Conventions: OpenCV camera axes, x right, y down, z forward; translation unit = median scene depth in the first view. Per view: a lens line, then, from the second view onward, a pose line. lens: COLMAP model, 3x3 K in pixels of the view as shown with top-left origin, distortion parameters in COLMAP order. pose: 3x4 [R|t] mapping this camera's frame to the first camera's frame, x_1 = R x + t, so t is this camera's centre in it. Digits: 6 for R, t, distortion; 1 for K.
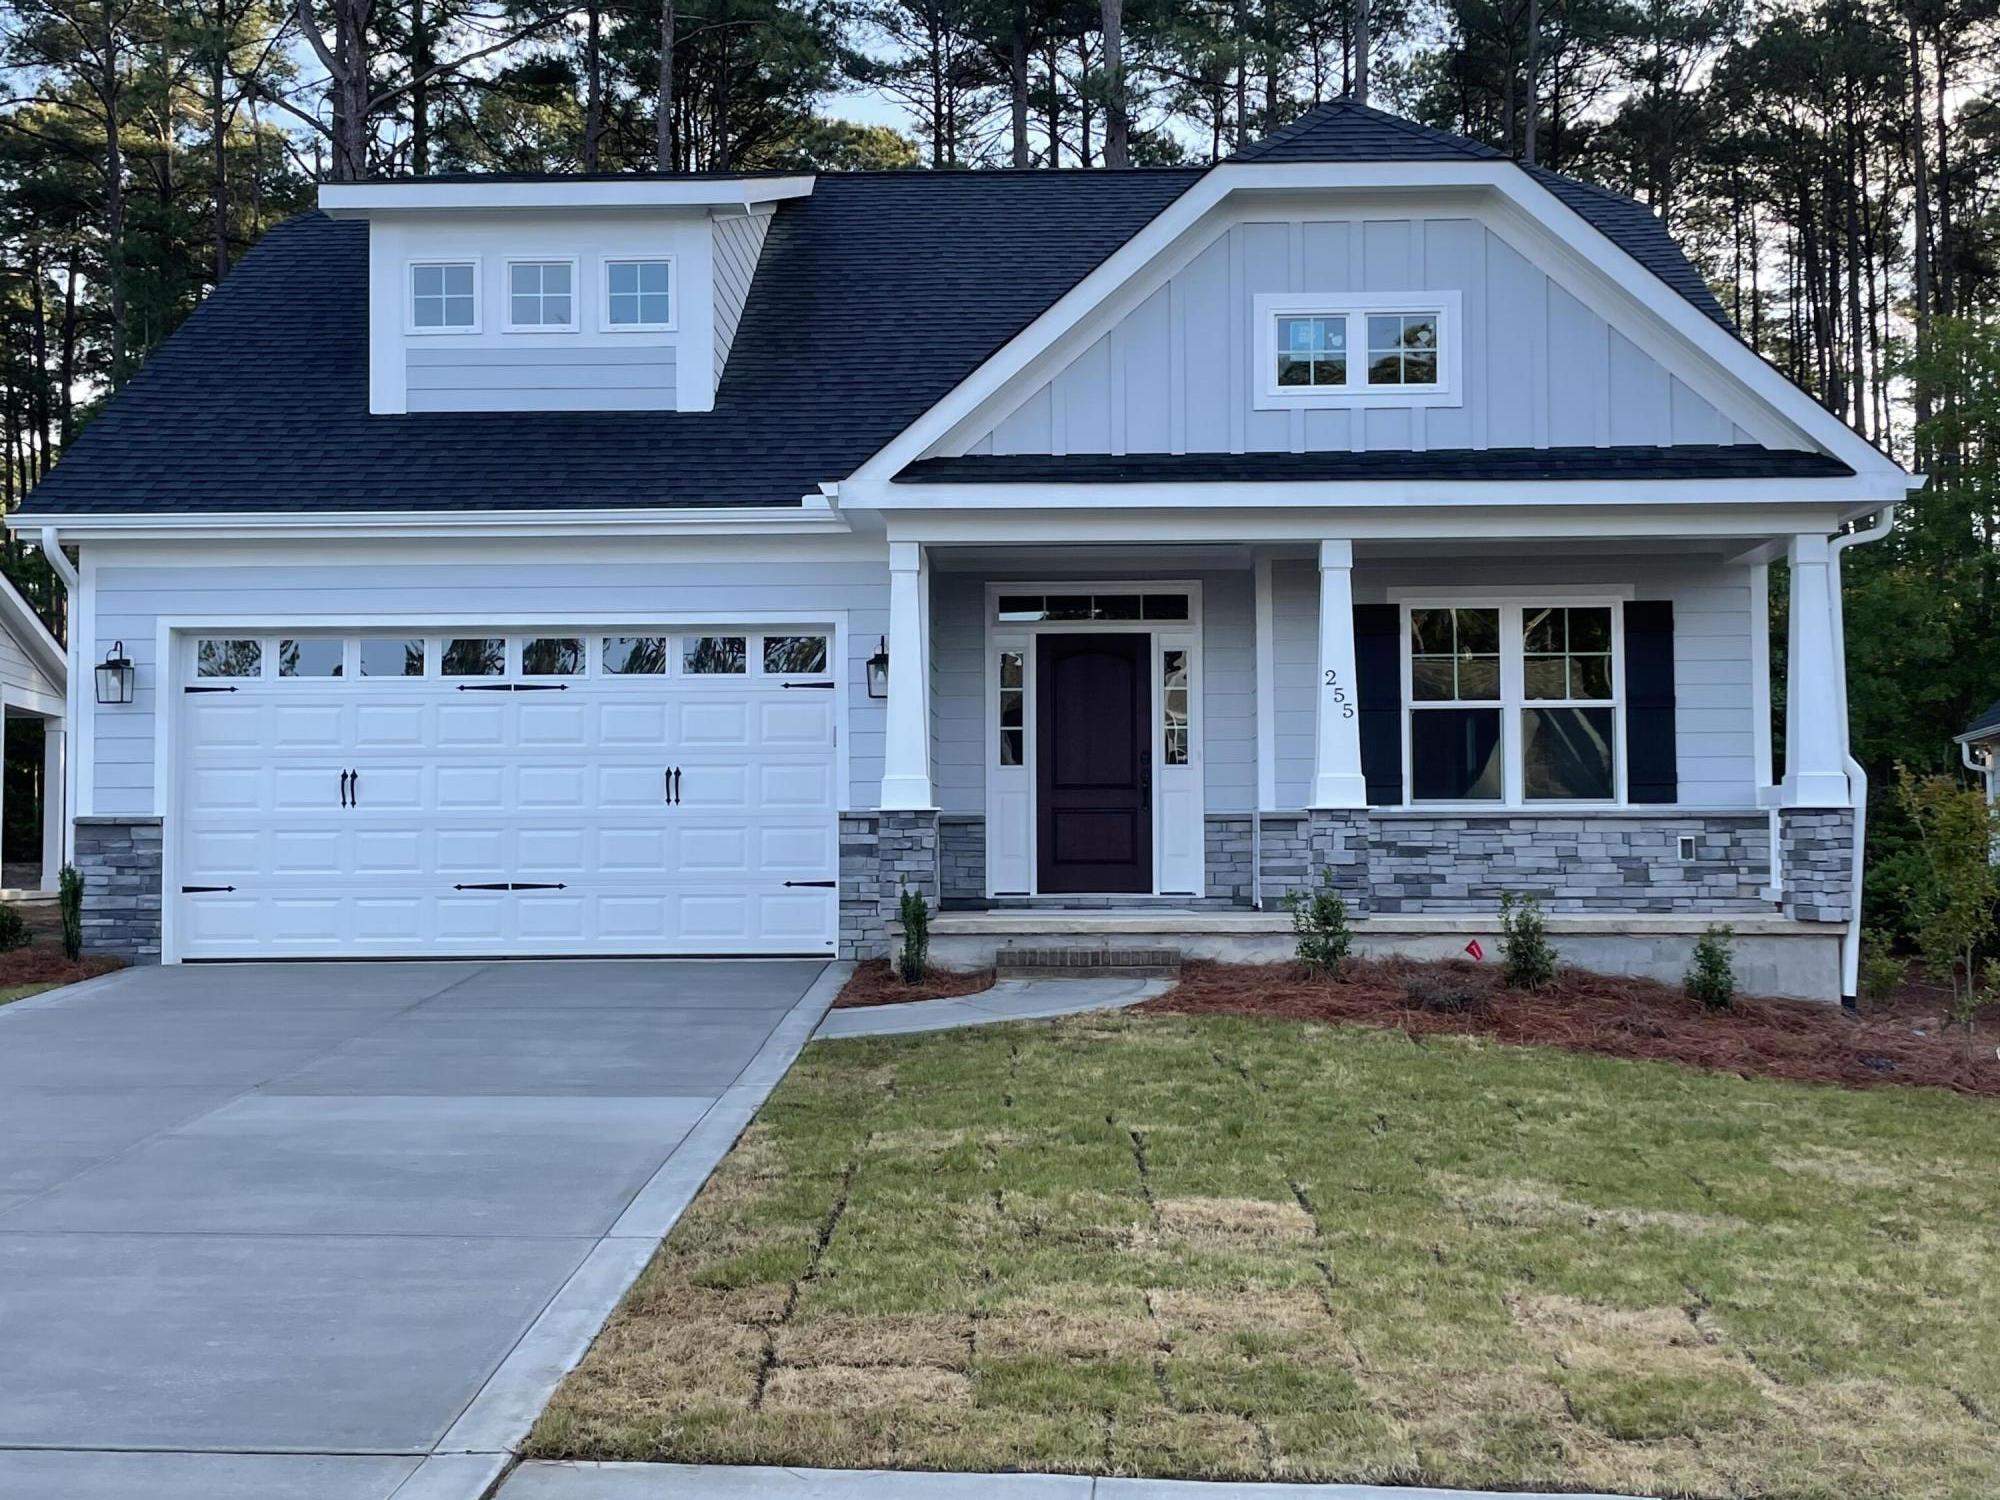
lens RADIAL K [[2333.1, 0, 1000.0], [0, 2333.1, 750.0], [0, 0, 1]] dist [0.136777, -0.253923]
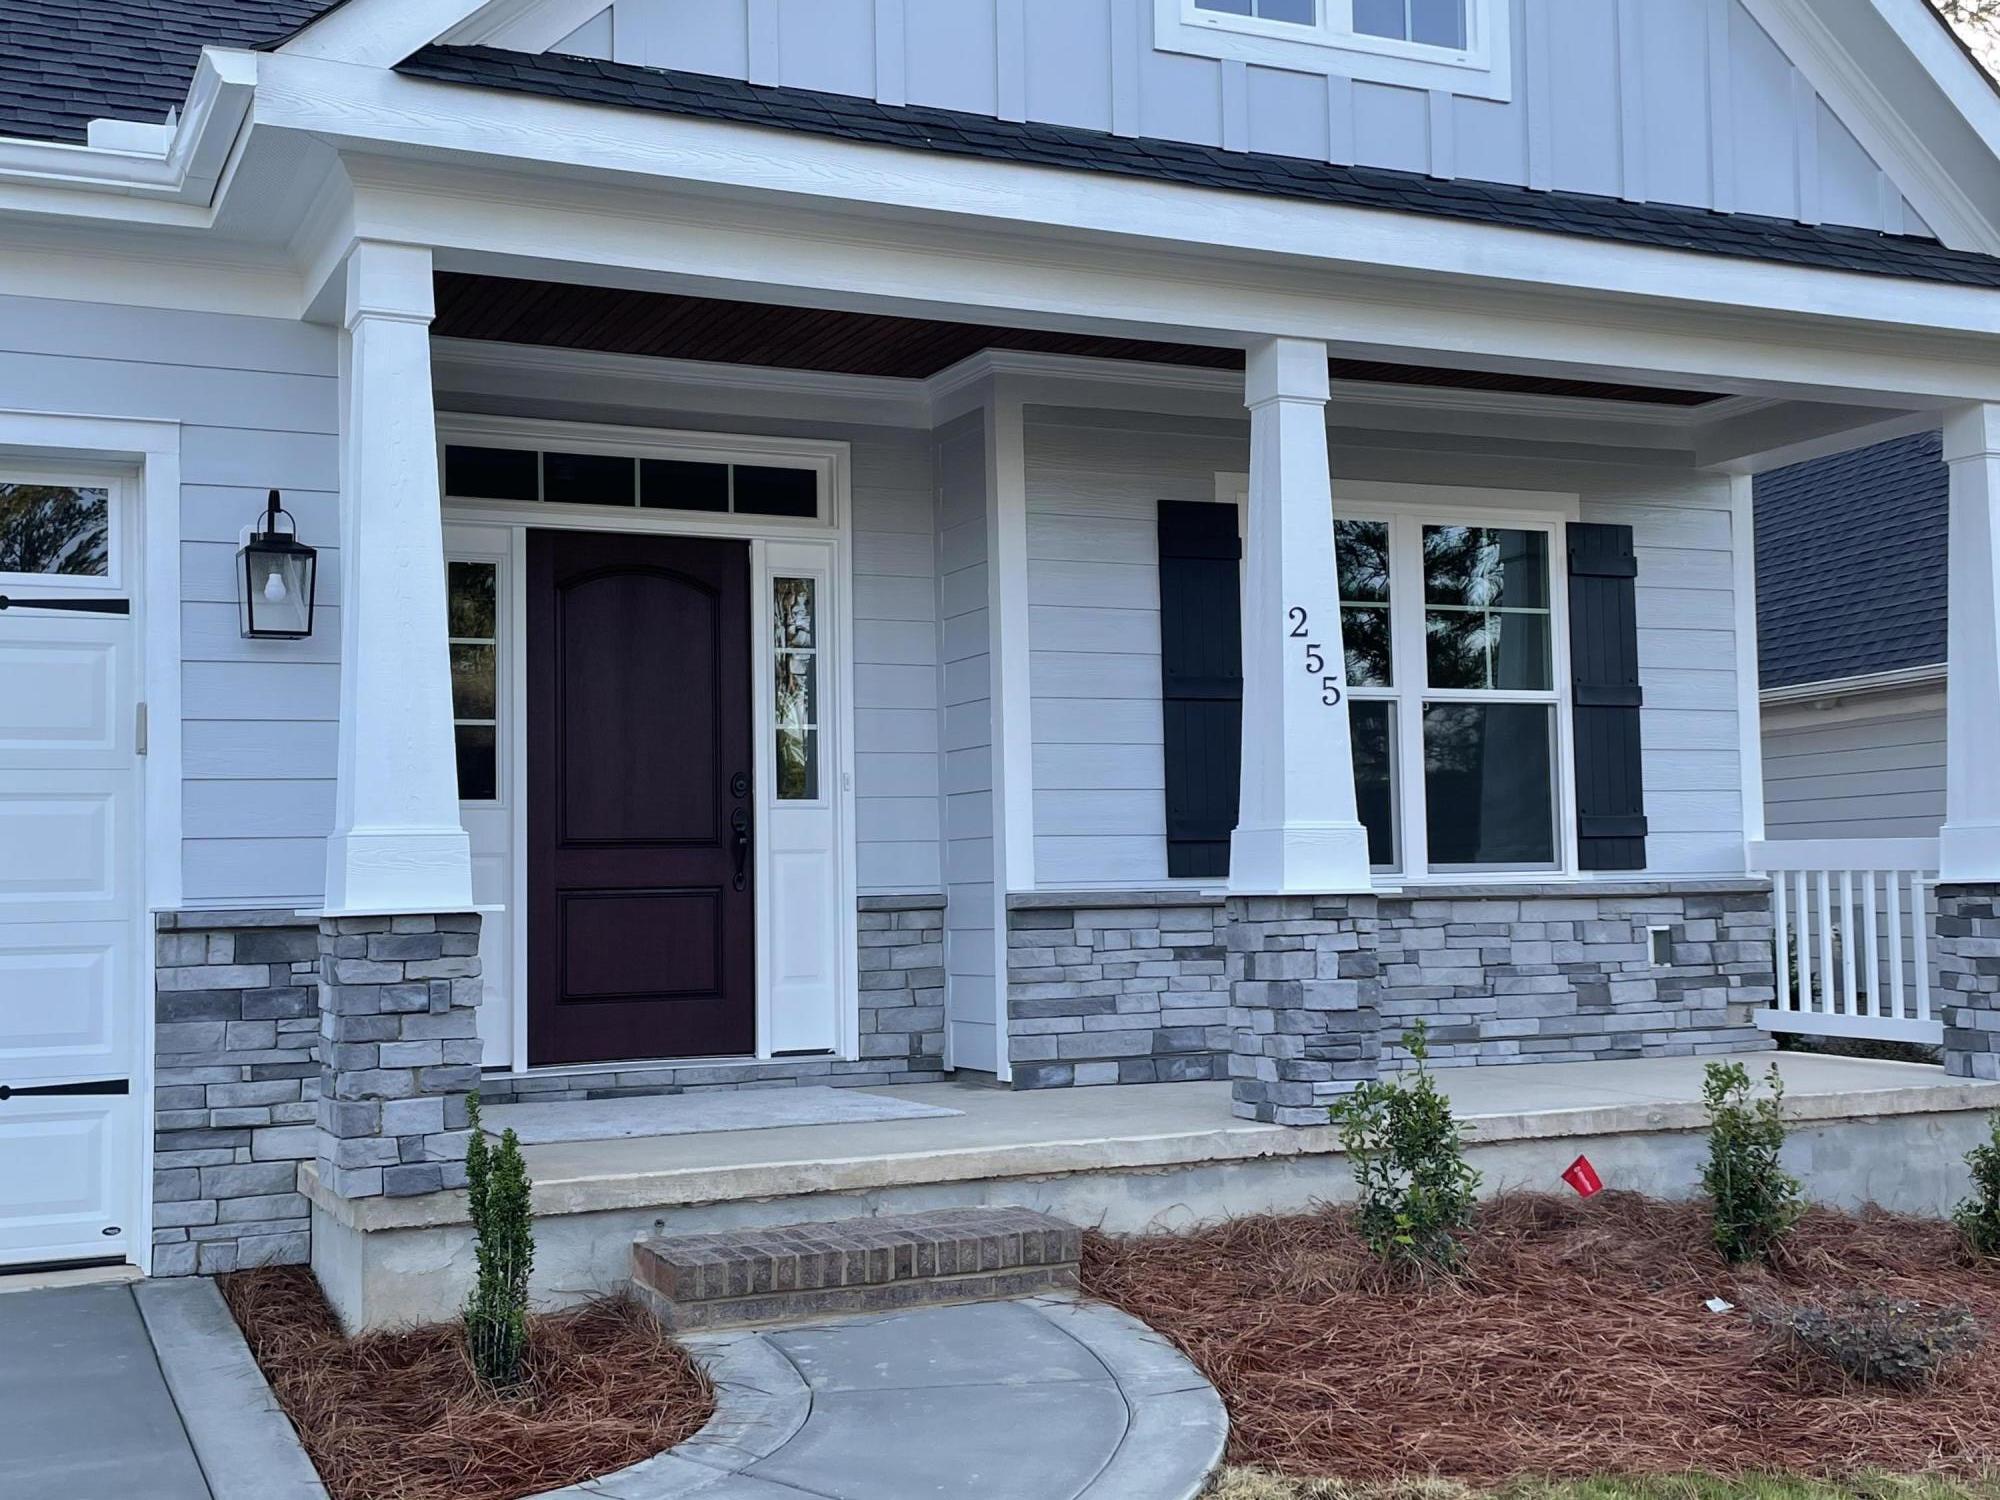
lens RADIAL K [[2333.1, 0, 1000.0], [0, 2333.1, 750.0], [0, 0, 1]] dist [0.136777, -0.253923]
pose [[0.891601, 0.013963, 0.452608, -0.122034], [-0.007747, 0.999849, -0.015585, 0.003236], [-0.452757, 0.010389, 0.891574, 0.549370]]
